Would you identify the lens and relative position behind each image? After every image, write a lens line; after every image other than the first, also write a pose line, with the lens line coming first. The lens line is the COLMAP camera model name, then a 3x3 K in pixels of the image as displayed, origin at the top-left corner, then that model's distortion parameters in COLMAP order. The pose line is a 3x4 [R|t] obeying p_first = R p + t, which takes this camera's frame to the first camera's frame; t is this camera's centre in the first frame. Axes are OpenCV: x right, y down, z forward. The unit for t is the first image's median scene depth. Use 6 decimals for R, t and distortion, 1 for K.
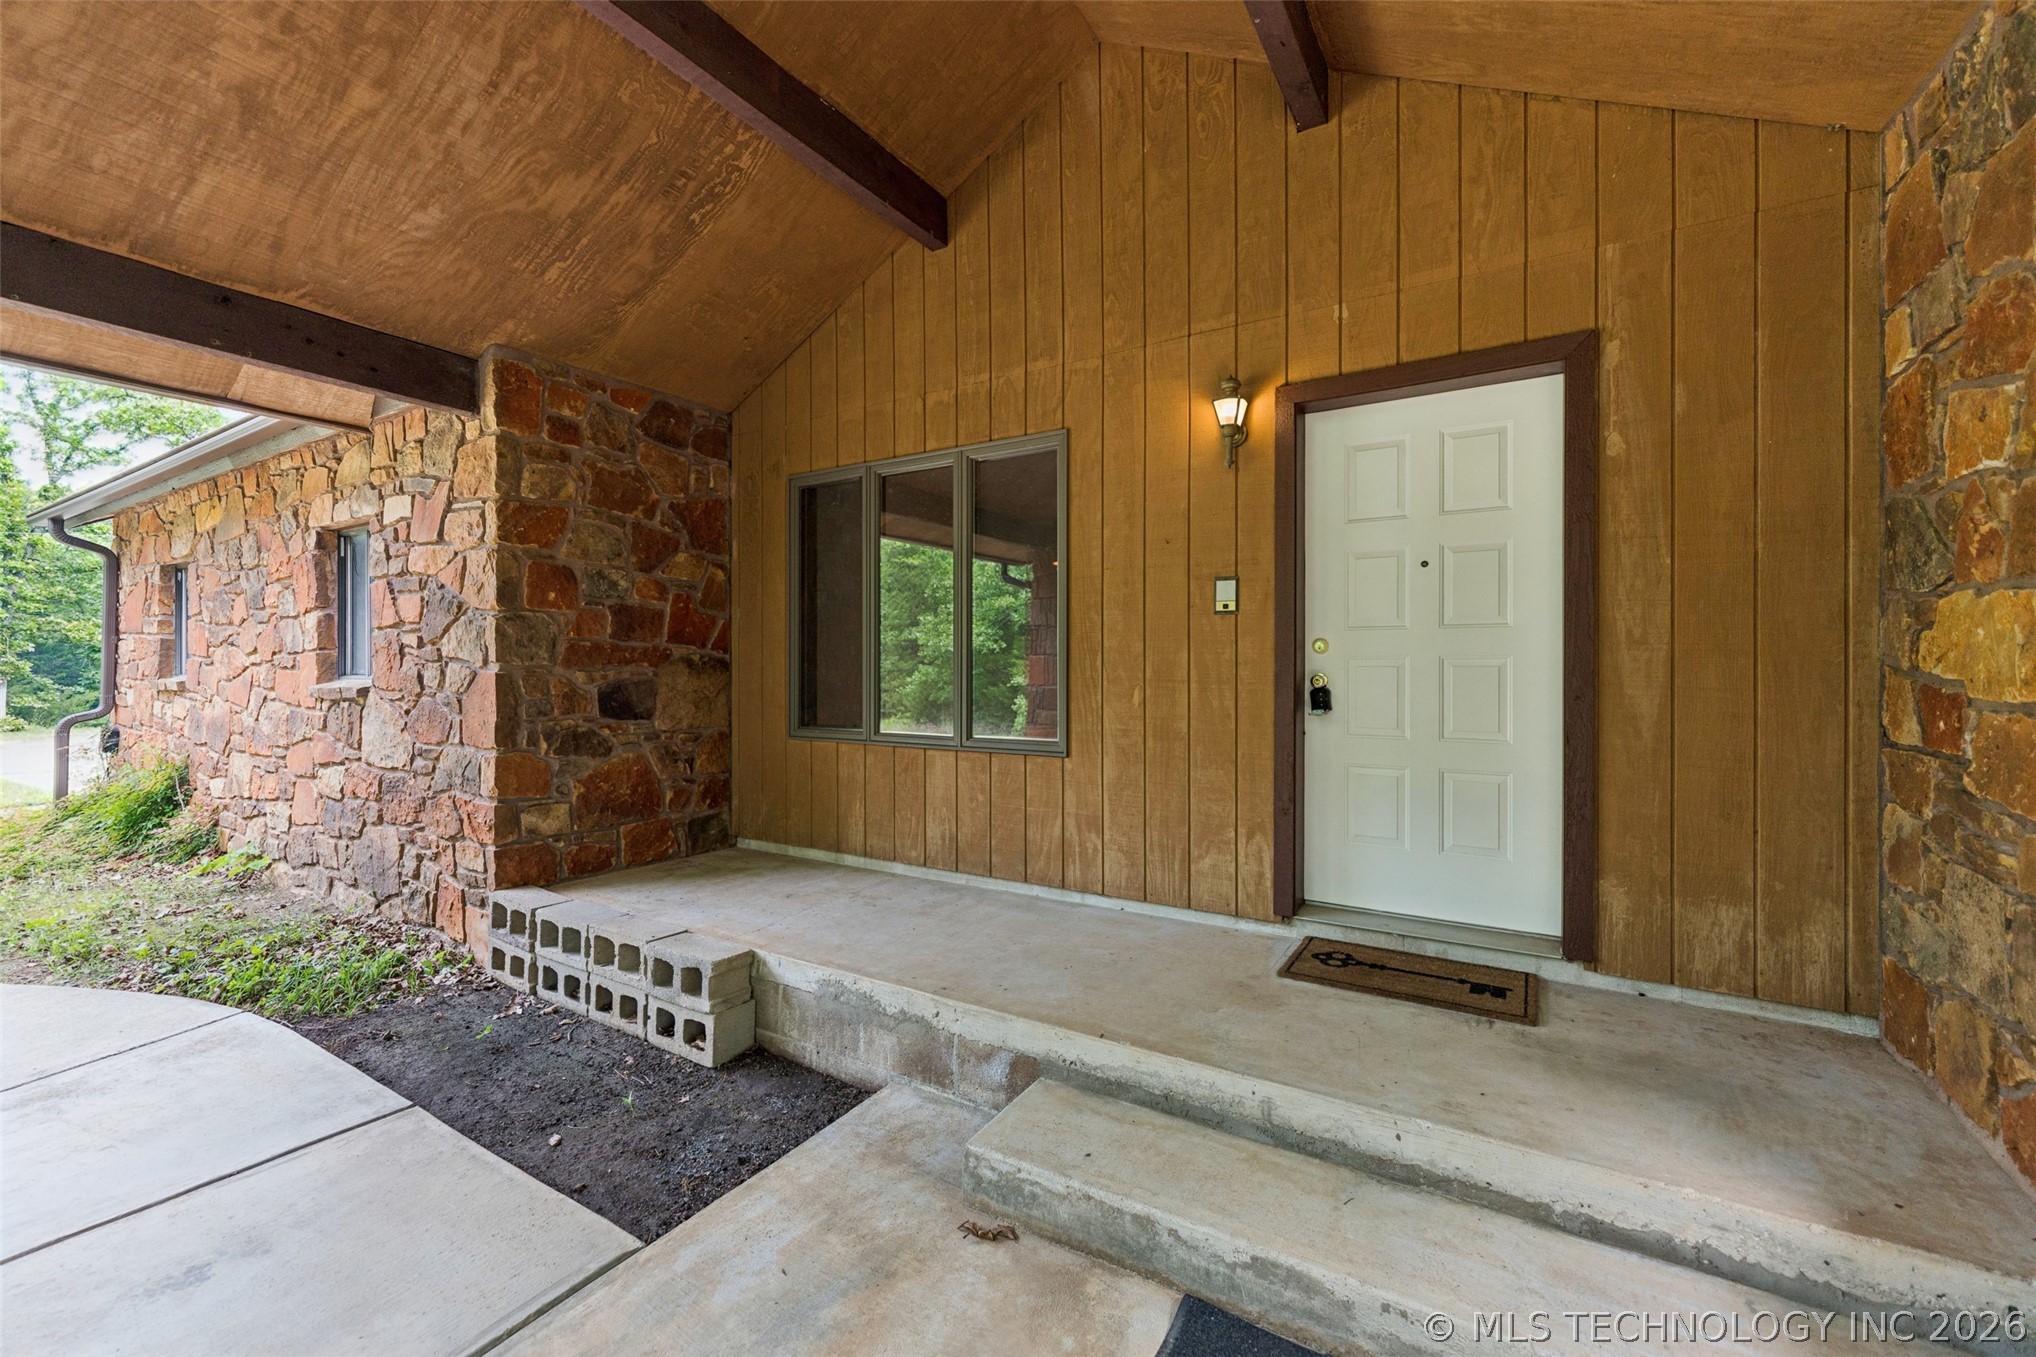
lens RADIAL K [[831.3, 0, 1014.7], [0, 831.3, 663.3], [0, 0, 1]] dist [0.002564, -0.000914]
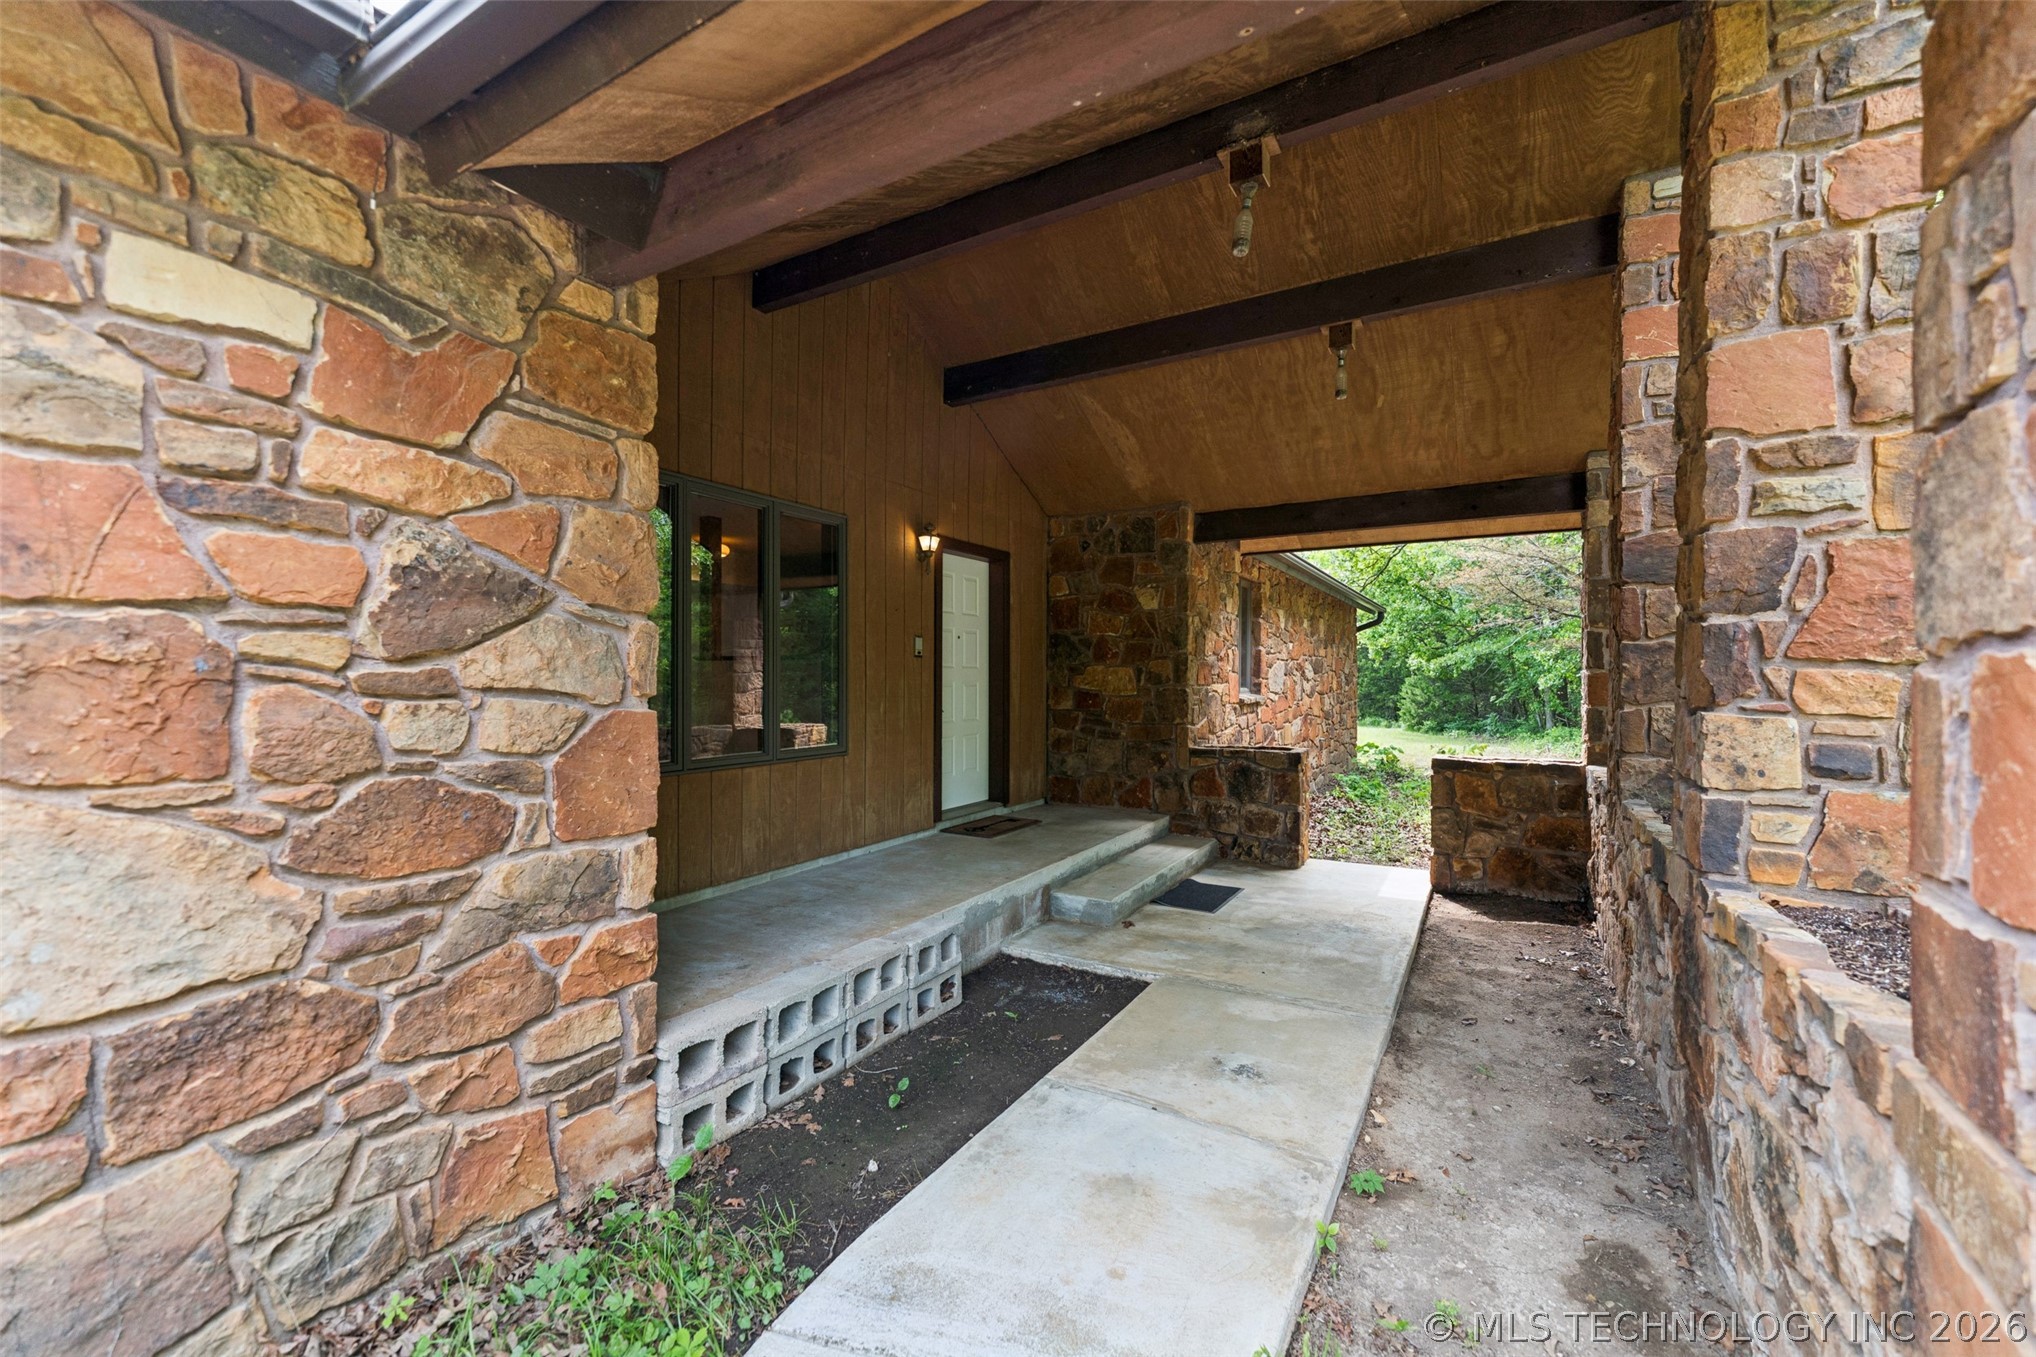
lens RADIAL K [[831.3, 0, 1014.4], [0, 831.3, 685.0], [0, 0, 1]] dist [0.002564, -0.000914]
pose [[-0.022987, -0.008306, 0.999701, -1.525285], [-0.001443, 0.999965, 0.008275, -0.016163], [-0.999735, -0.001252, -0.022998, 0.872567]]
